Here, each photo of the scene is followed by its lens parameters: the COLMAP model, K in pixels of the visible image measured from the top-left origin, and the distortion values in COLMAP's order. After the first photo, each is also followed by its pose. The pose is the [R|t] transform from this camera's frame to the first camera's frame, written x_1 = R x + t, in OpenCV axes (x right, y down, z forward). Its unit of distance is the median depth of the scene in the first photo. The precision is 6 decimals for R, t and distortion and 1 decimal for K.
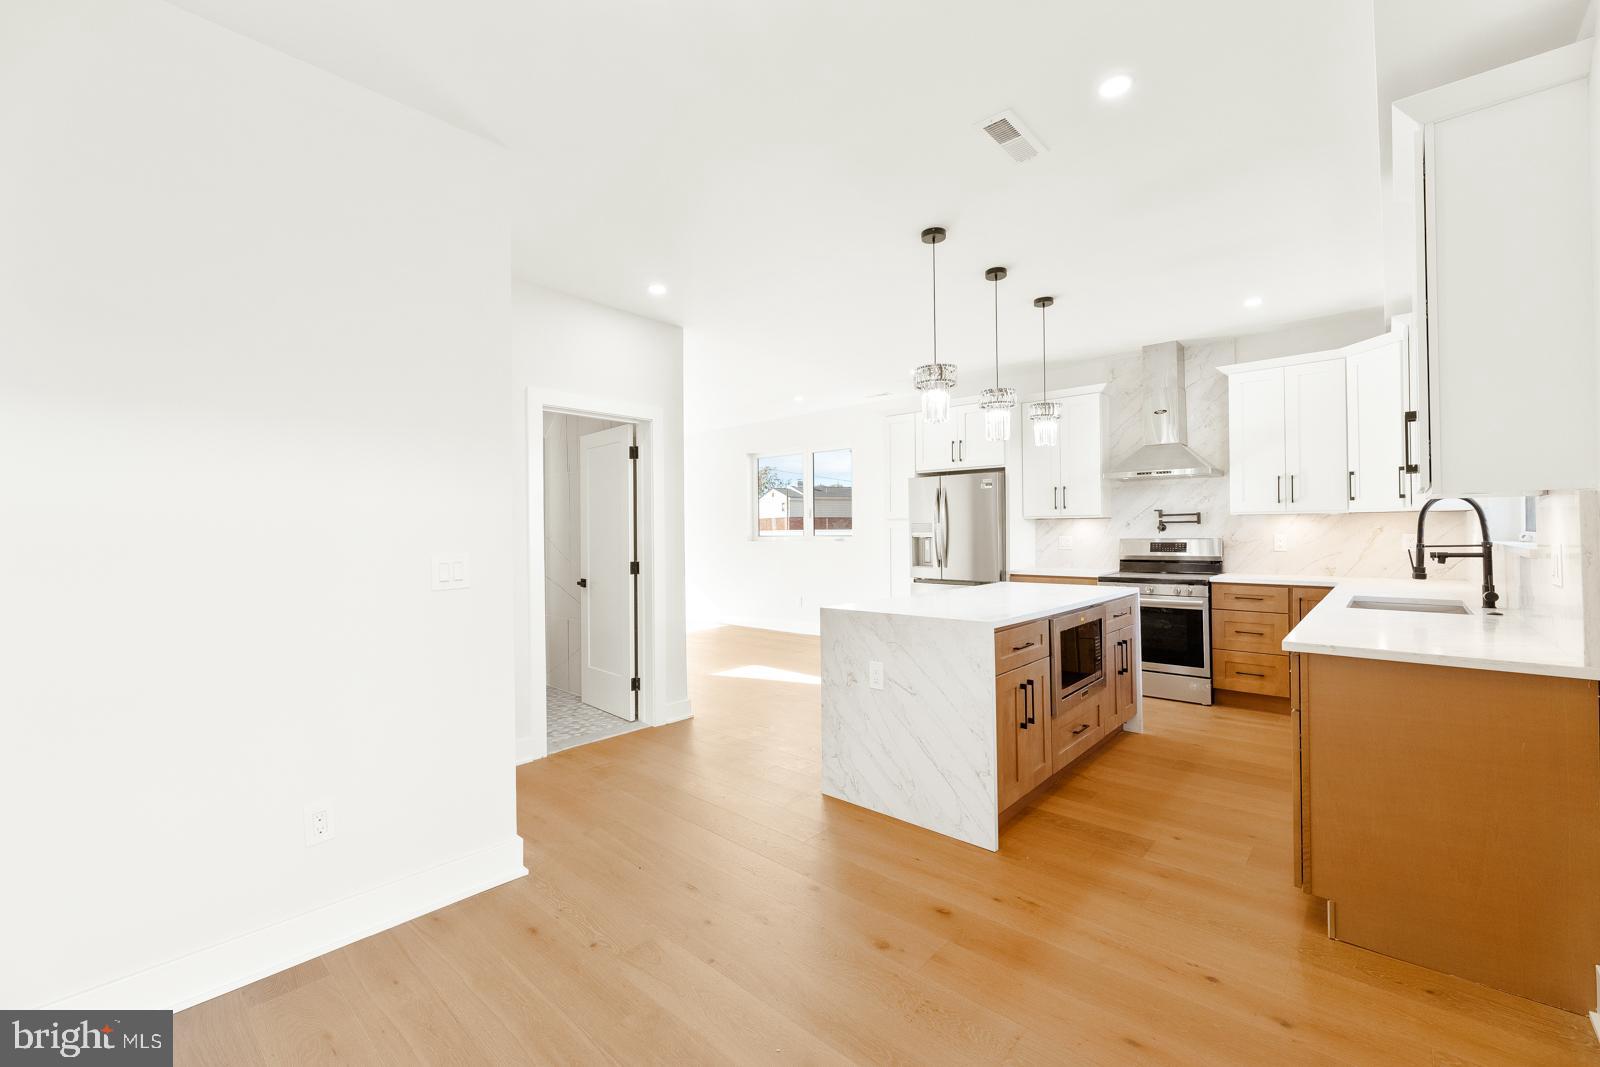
lens RADIAL K [[659.1, 0, 808.5], [0, 659.1, 520.6], [0, 0, 1]] dist [0.000205, -0.000294]
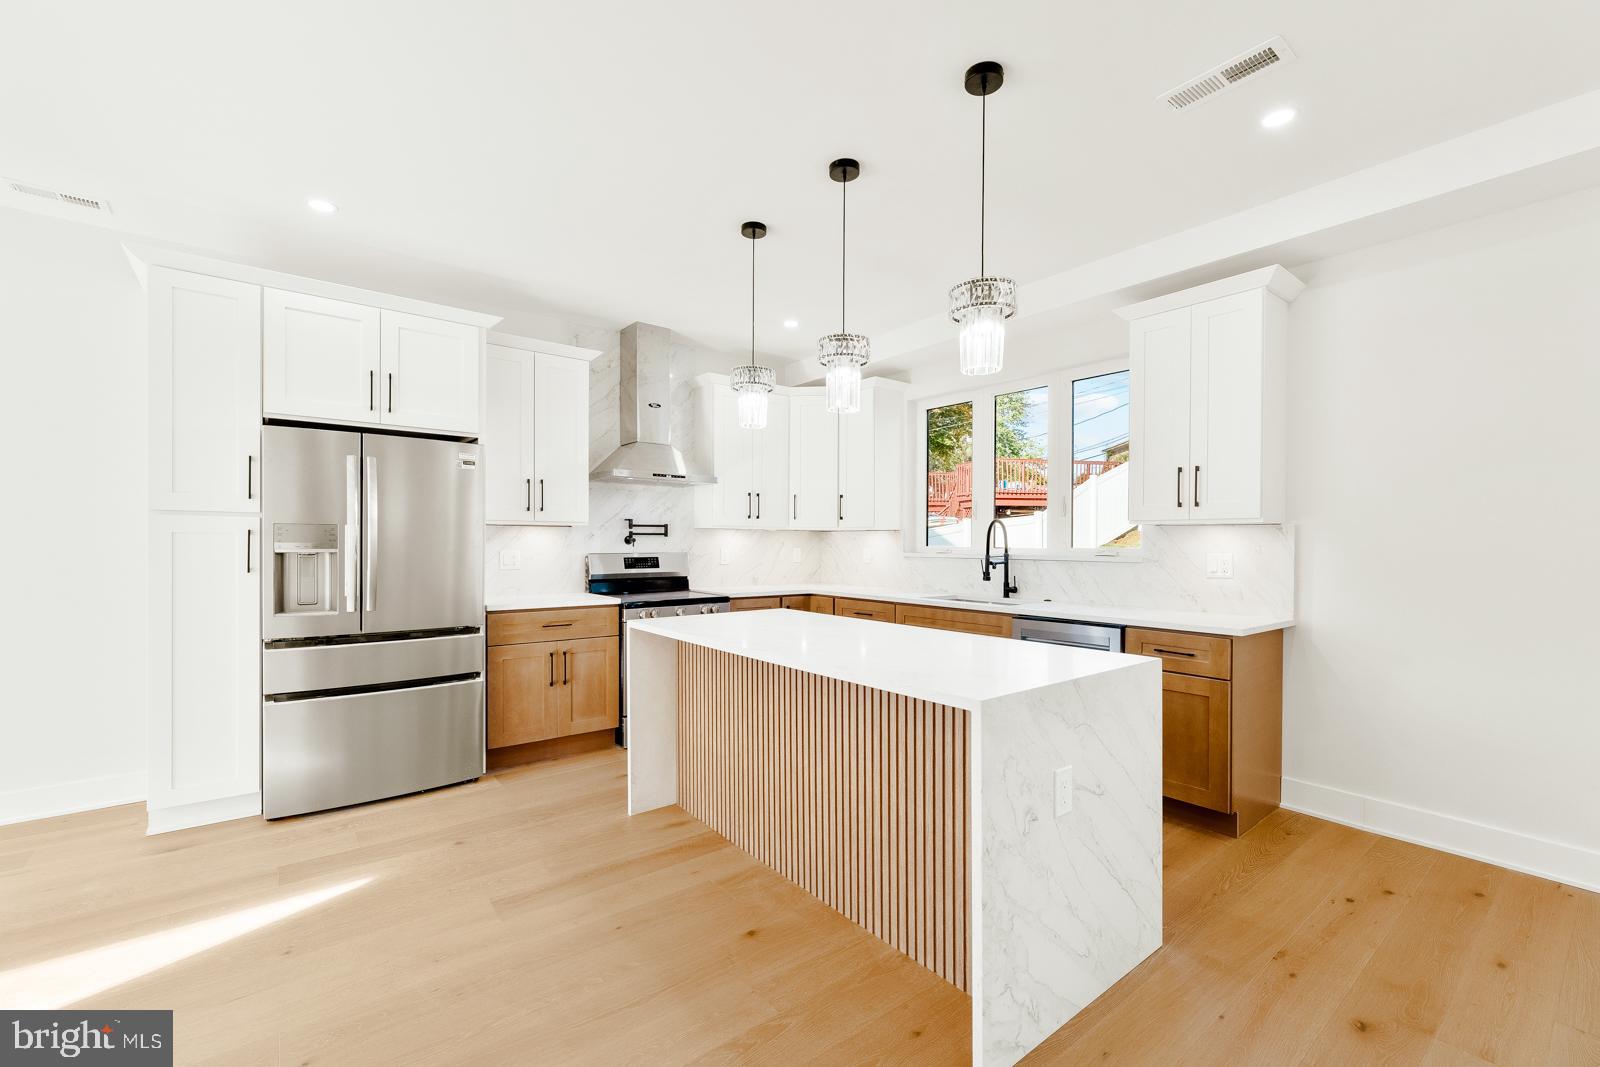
lens RADIAL K [[671.9, 0, 817.7], [0, 671.9, 547.3], [0, 0, 1]] dist [-0.000215, -0.000324]
pose [[0.169327, 0.003333, 0.985554, -0.380871], [-0.022725, 0.999742, 0.000524, 0.019048], [-0.985298, -0.022485, 0.169359, 0.827359]]
